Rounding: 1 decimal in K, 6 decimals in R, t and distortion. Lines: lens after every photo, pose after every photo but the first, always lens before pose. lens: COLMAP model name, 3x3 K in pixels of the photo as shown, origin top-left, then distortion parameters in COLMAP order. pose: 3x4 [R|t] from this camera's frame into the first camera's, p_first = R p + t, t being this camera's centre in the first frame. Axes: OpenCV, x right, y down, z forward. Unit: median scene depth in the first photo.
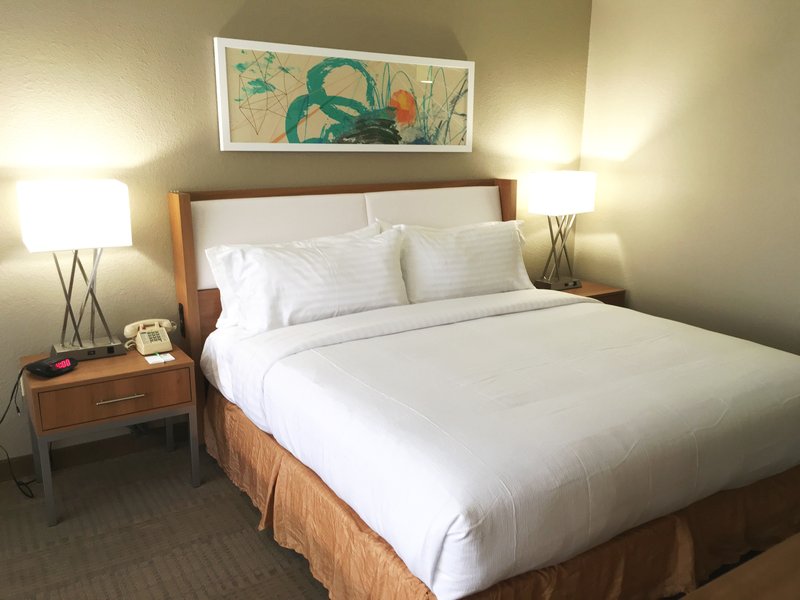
lens RADIAL K [[670.7, 0, 399.3], [0, 670.7, 291.3], [0, 0, 1]] dist [0.008975, -0.004996]
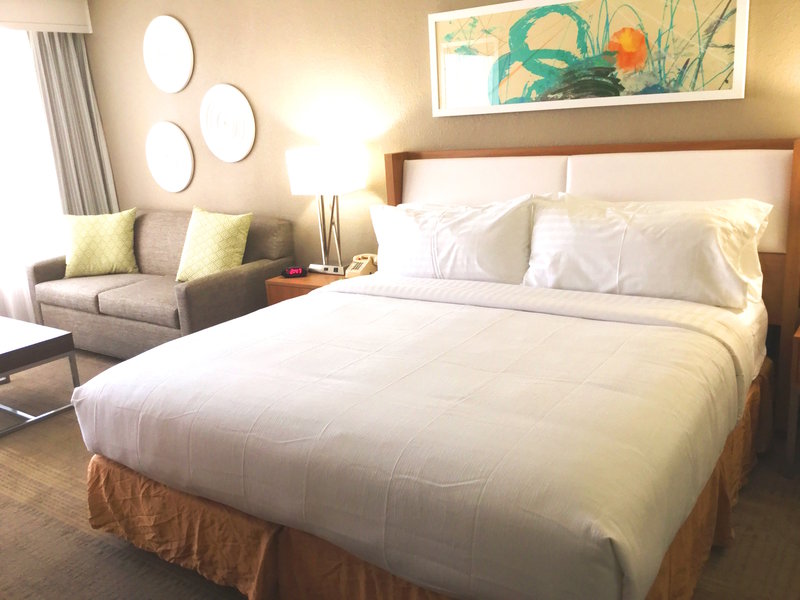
lens RADIAL K [[717.9, 0, 398.3], [0, 717.9, 306.9], [0, 0, 1]] dist [-0.021580, -0.044586]
pose [[0.374804, 0.203461, -0.904503, 0.755011], [-0.129748, 0.977532, 0.166124, -0.080029], [0.917980, 0.055093, 0.392782, 0.438588]]
